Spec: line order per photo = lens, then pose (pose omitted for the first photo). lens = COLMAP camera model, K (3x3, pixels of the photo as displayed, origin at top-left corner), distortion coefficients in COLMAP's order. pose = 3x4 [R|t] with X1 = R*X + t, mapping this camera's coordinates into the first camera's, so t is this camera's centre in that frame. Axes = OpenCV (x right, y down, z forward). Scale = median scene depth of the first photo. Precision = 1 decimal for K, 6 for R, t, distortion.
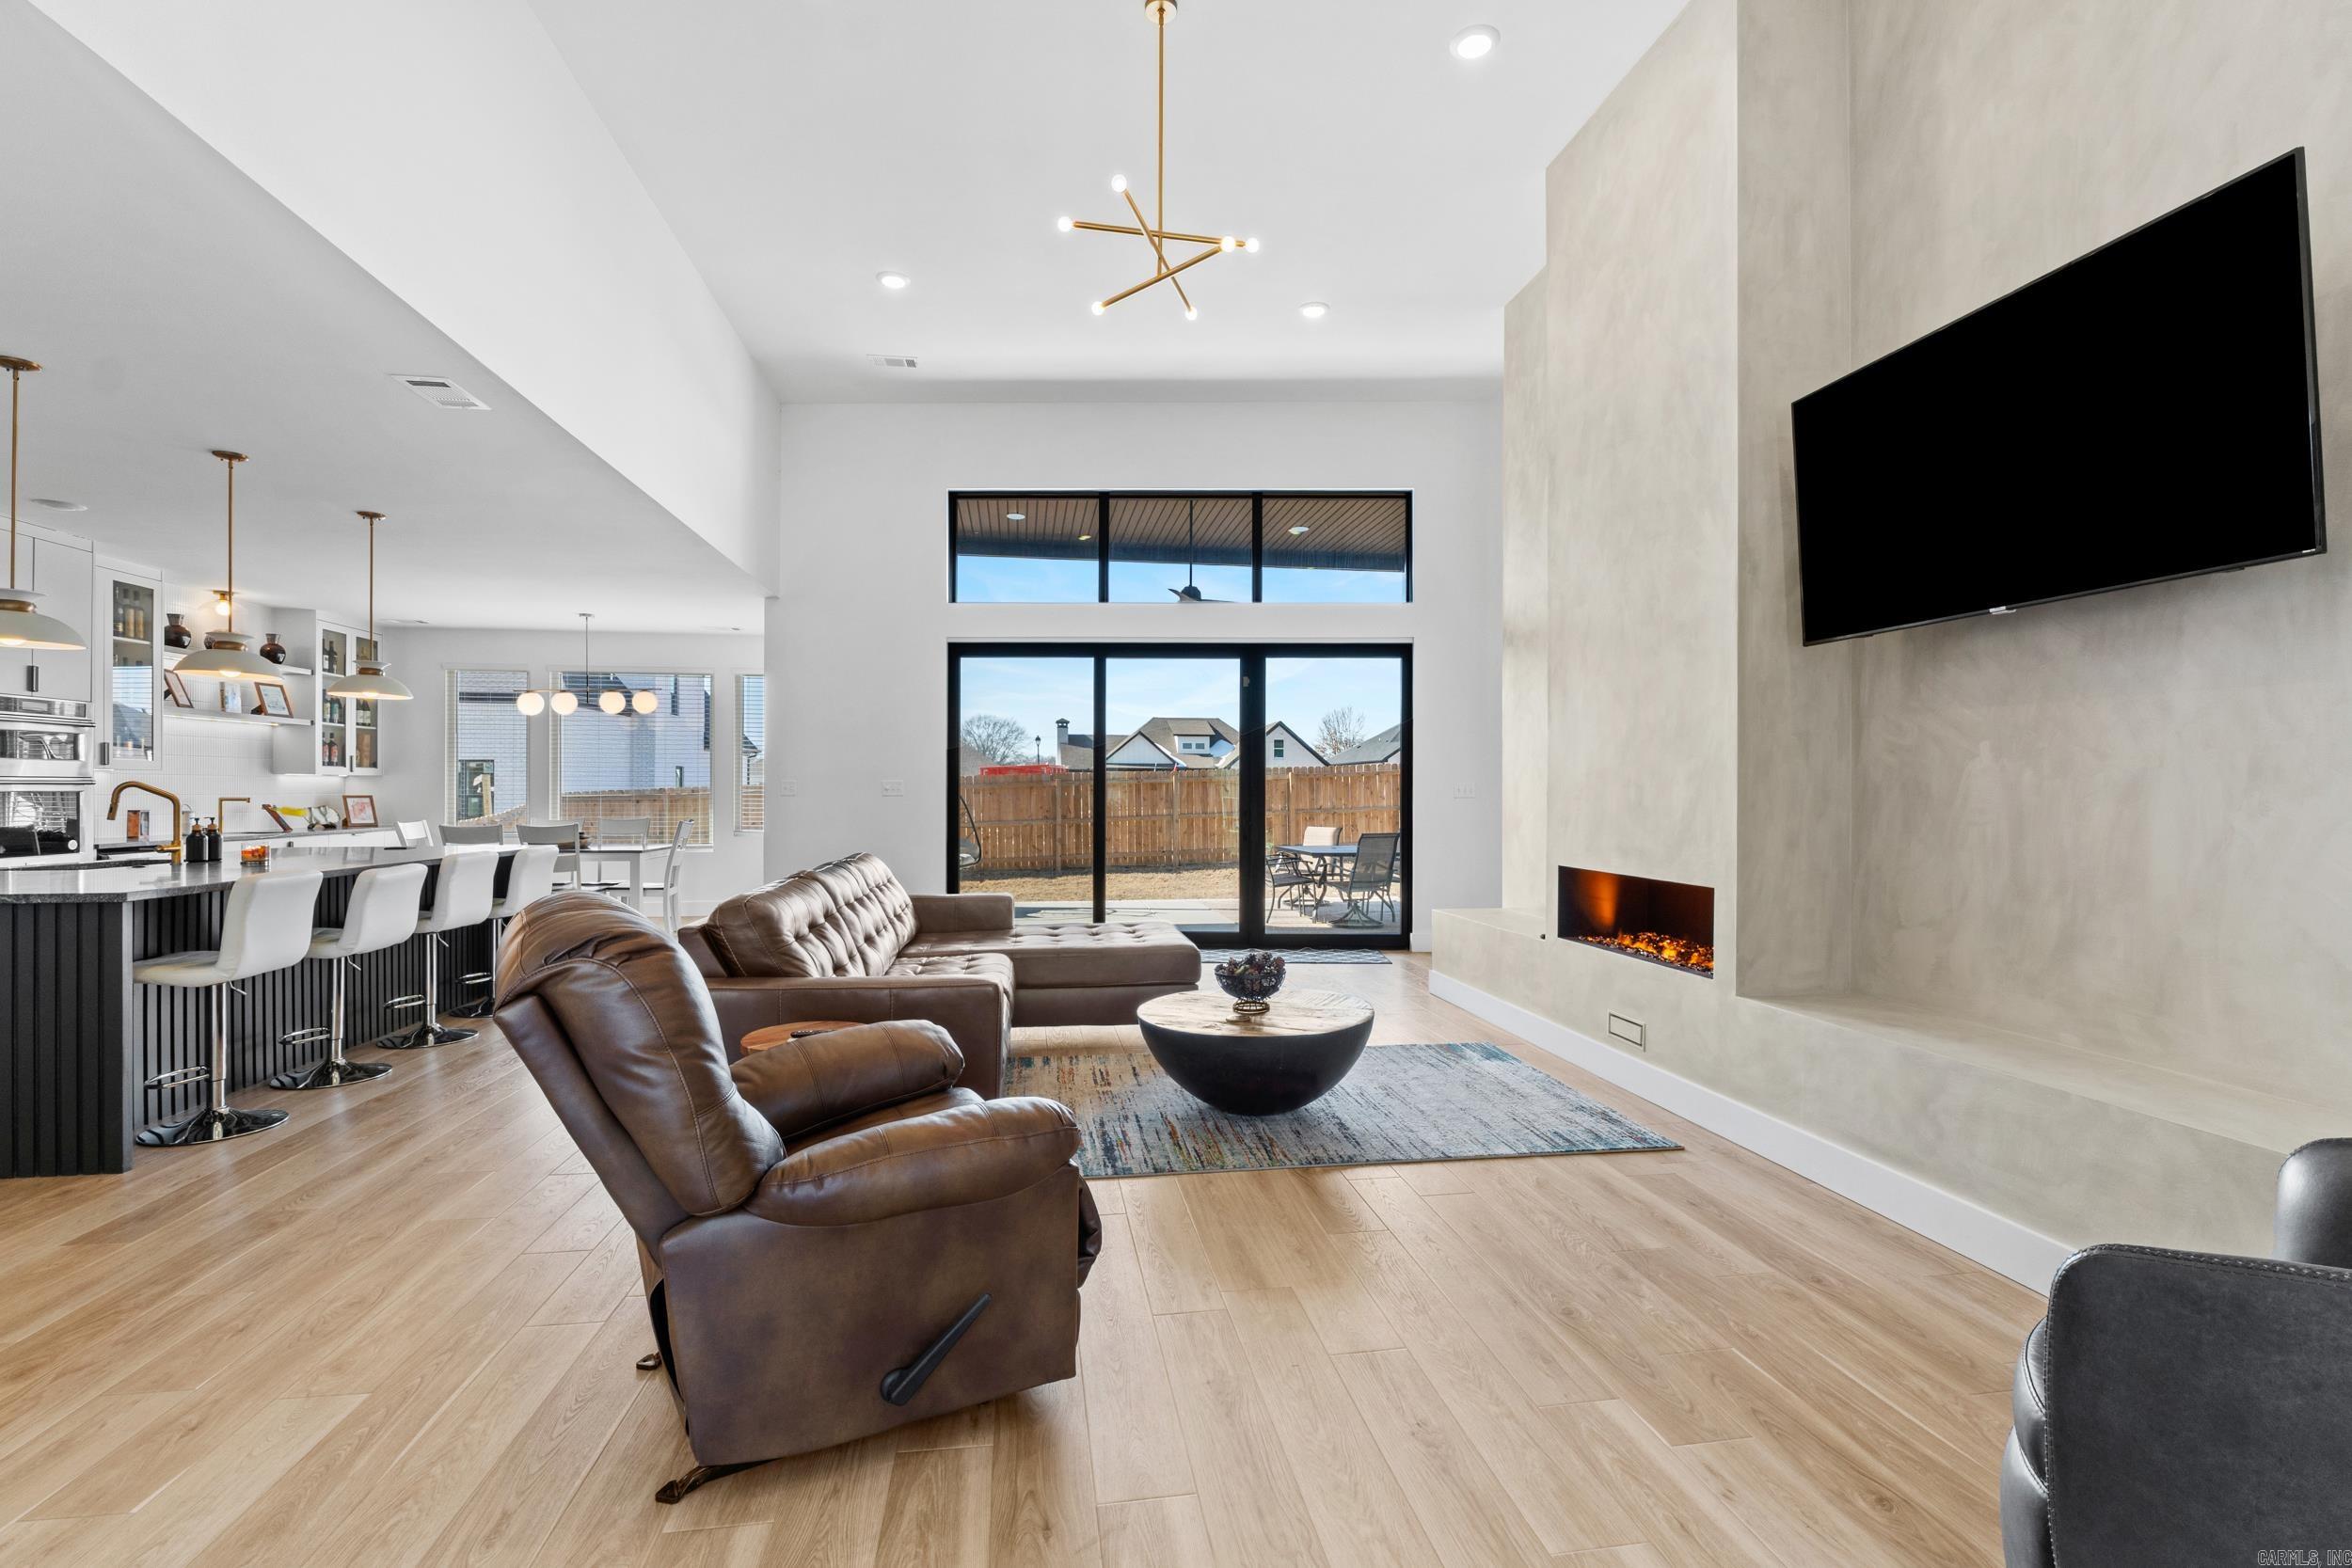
lens RADIAL K [[1023.5, 0, 1188.6], [0, 1023.5, 790.7], [0, 0, 1]] dist [-0.012166, -0.000015]
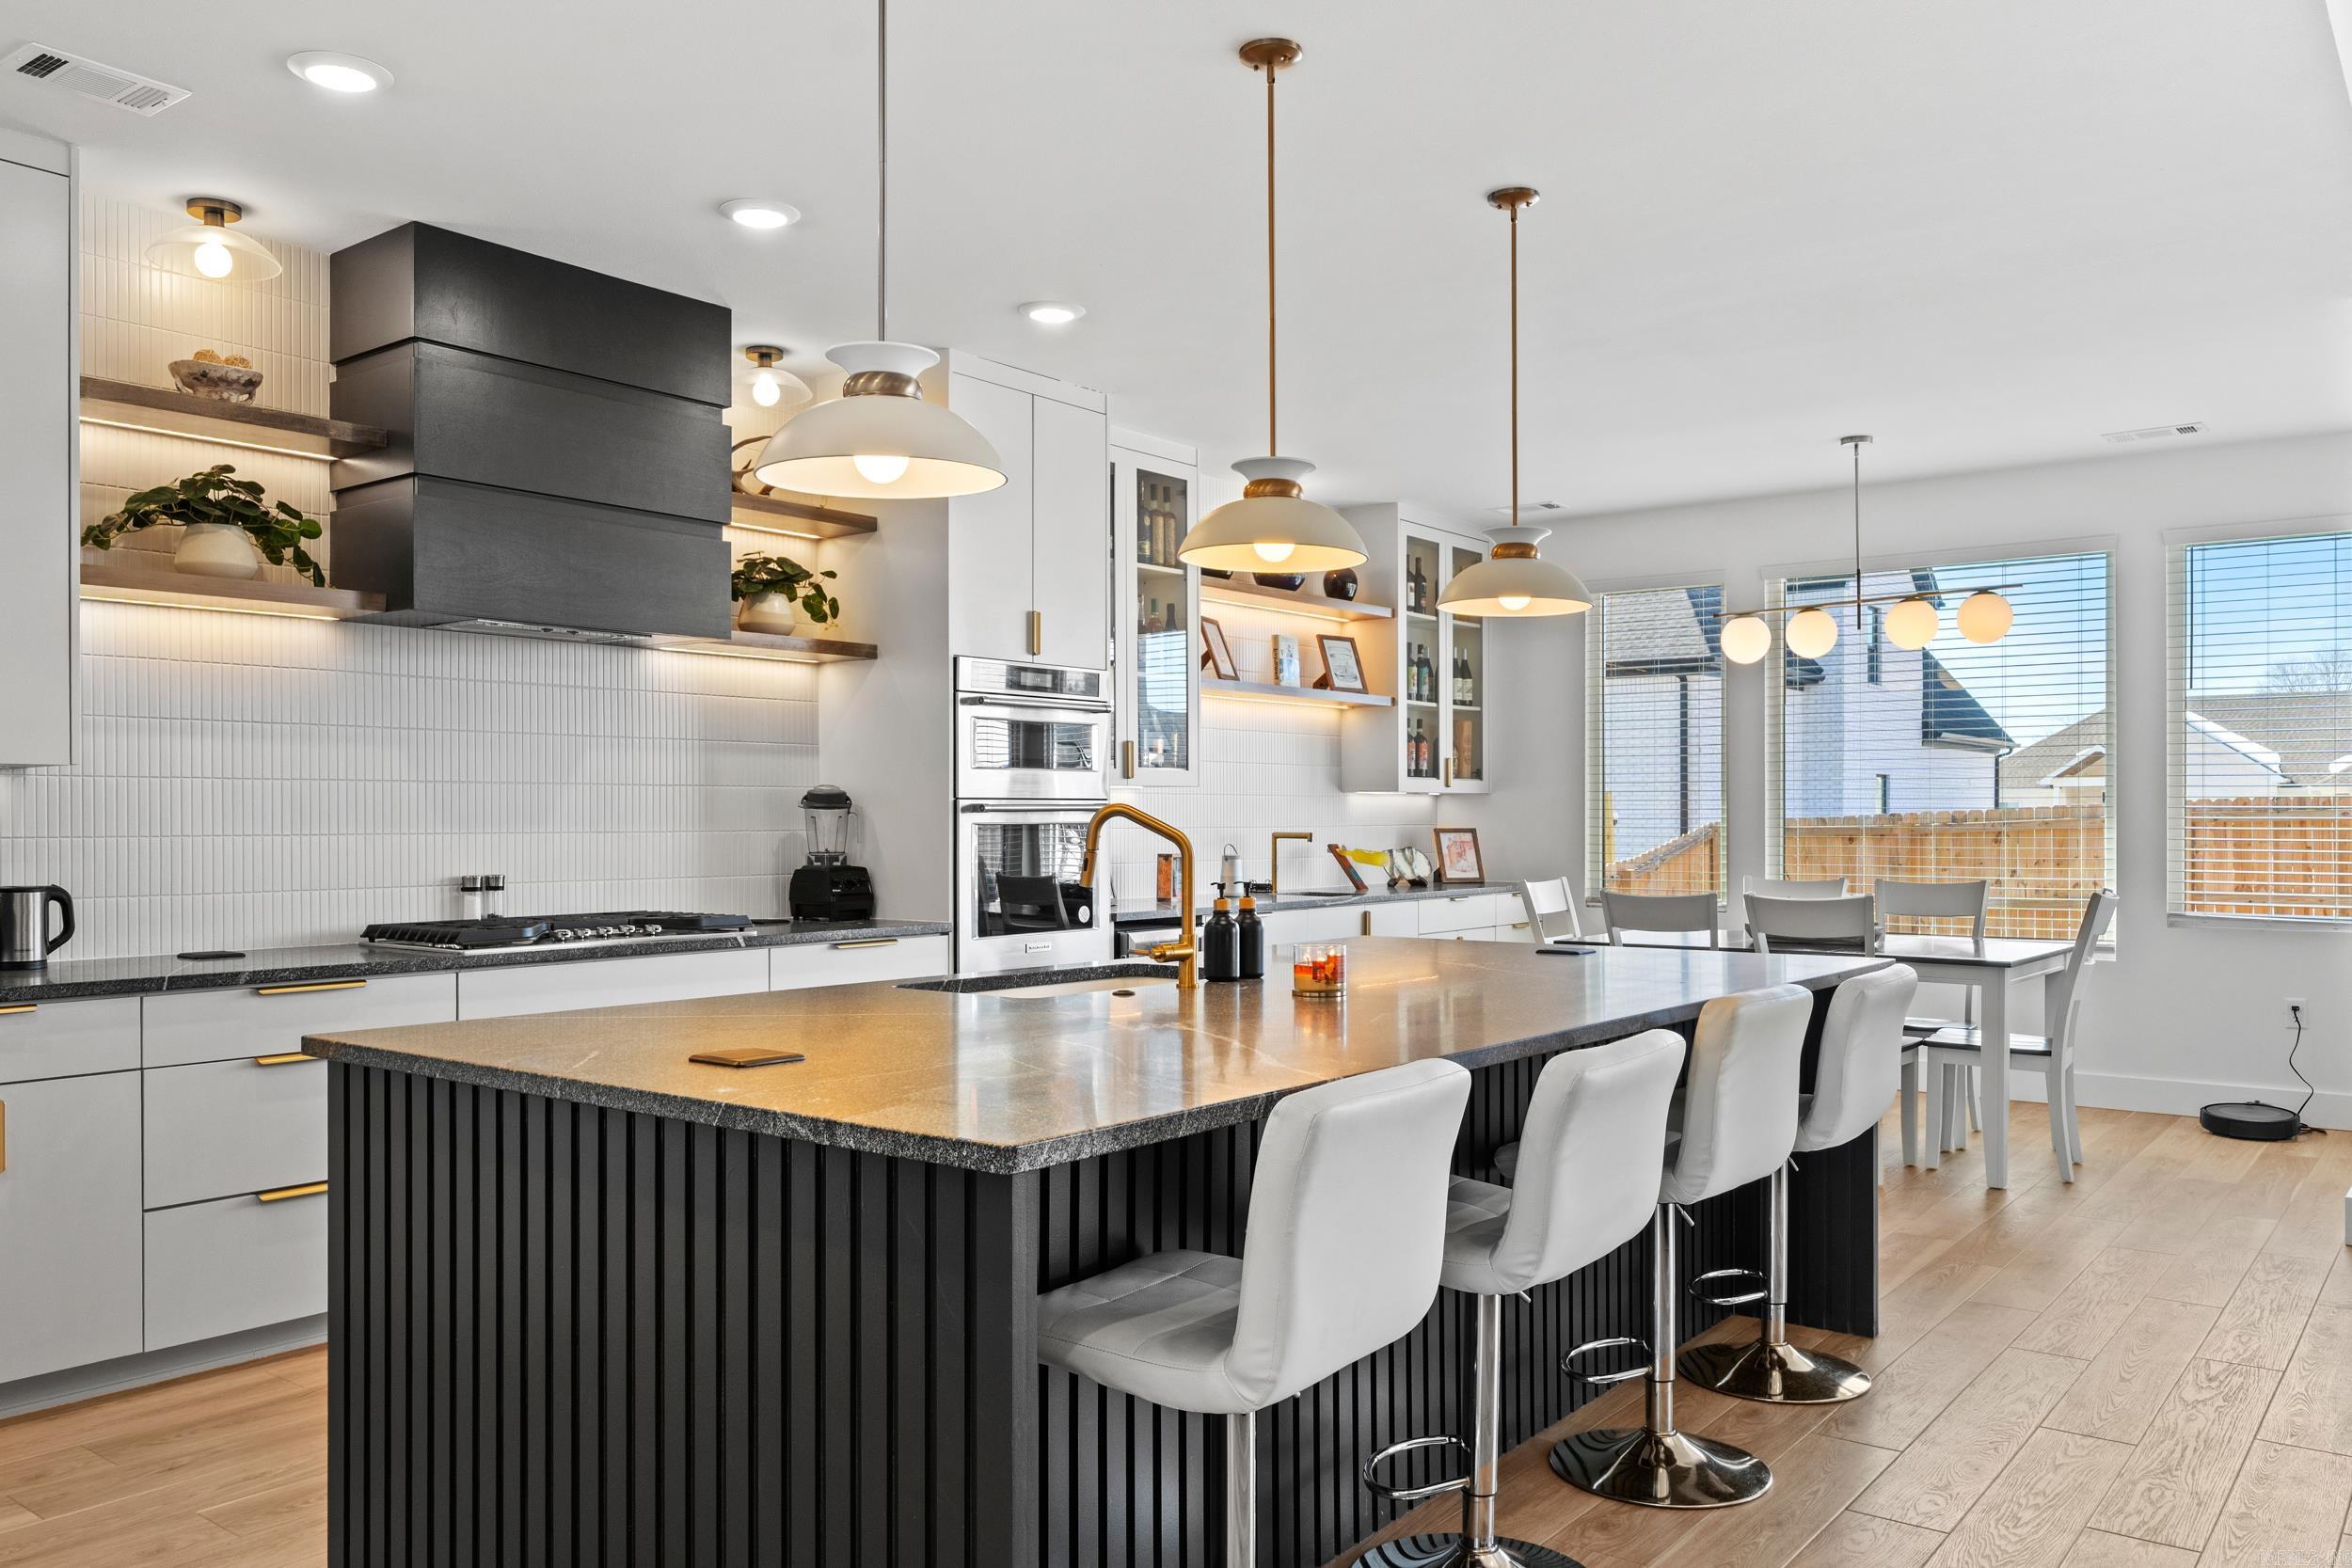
lens RADIAL K [[1744.0, 0, 1179.5], [0, 1744.0, 822.4], [0, 0, 1]] dist [-0.001545, -0.005318]
pose [[0.678973, -0.000992, -0.734162, -0.293928], [0.003333, 0.999993, 0.001732, -0.001485], [0.734155, -0.003623, 0.678972, 0.319473]]
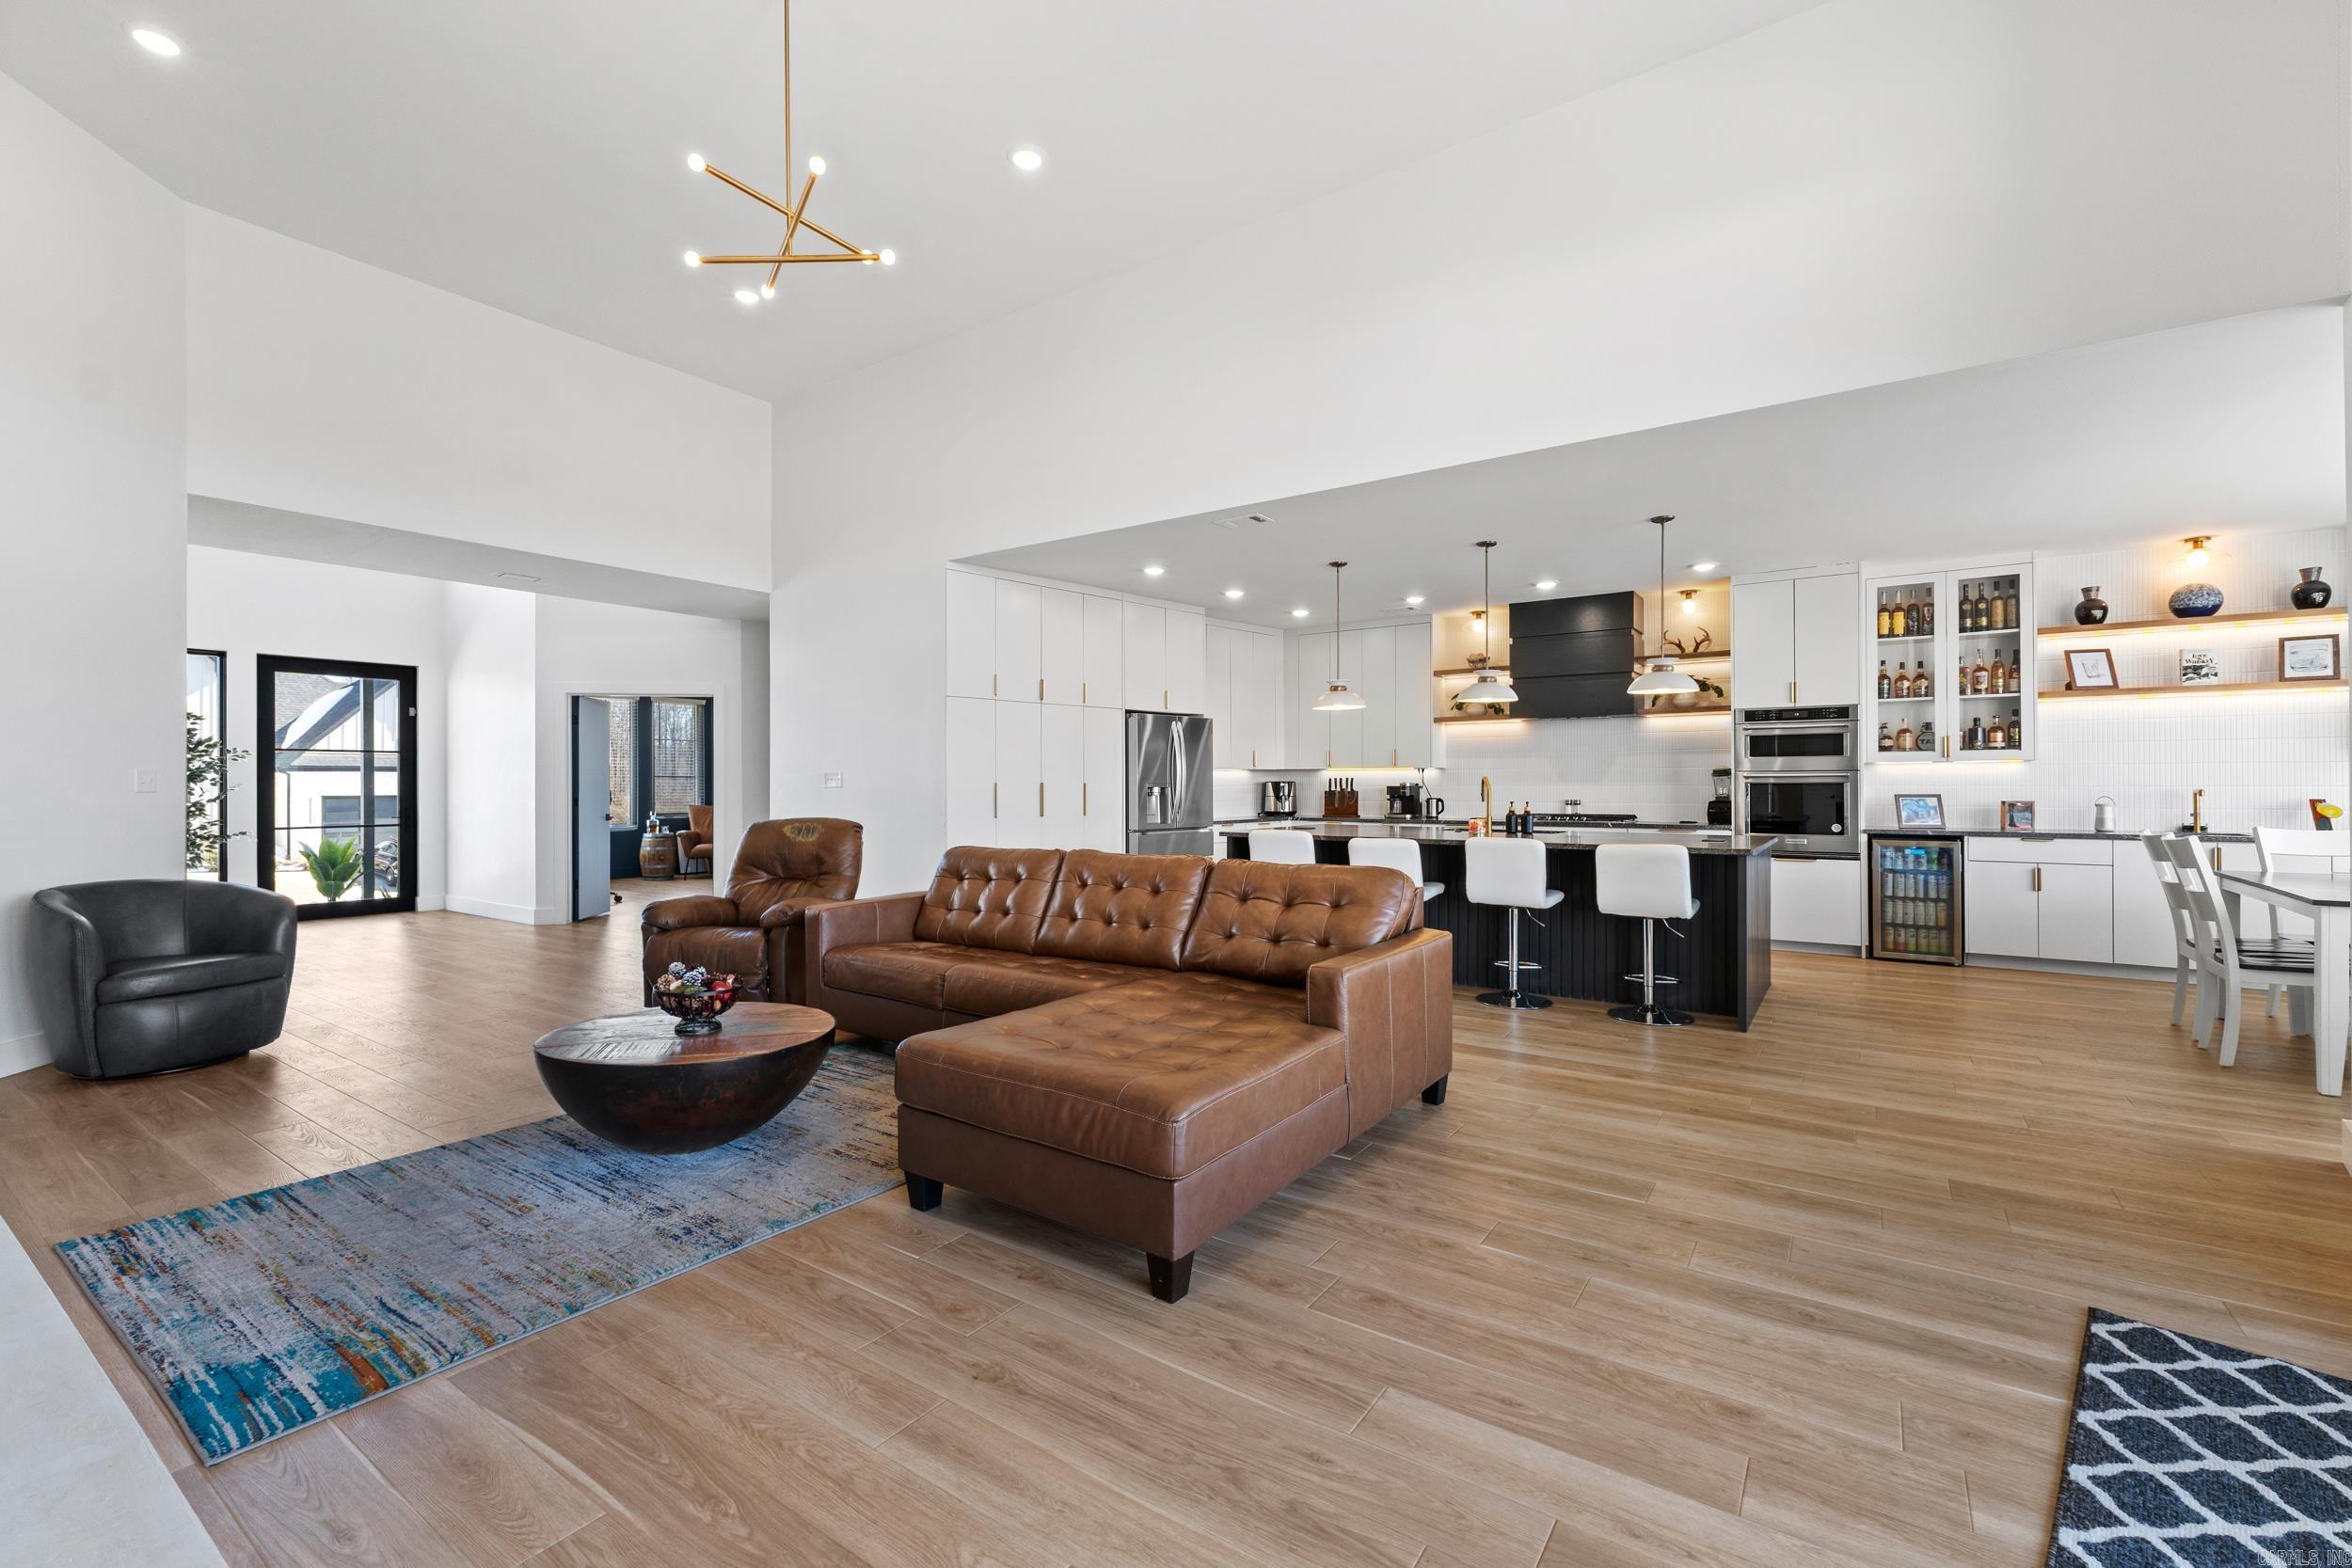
lens RADIAL K [[996.4, 0, 1182.4], [0, 996.4, 779.7], [0, 0, 1]] dist [0.002581, 0.000194]
pose [[-0.693383, -0.002896, -0.720564, 0.235164], [0.002173, 0.999979, -0.006110, 0.002275], [0.720566, -0.005802, -0.693362, 1.141385]]
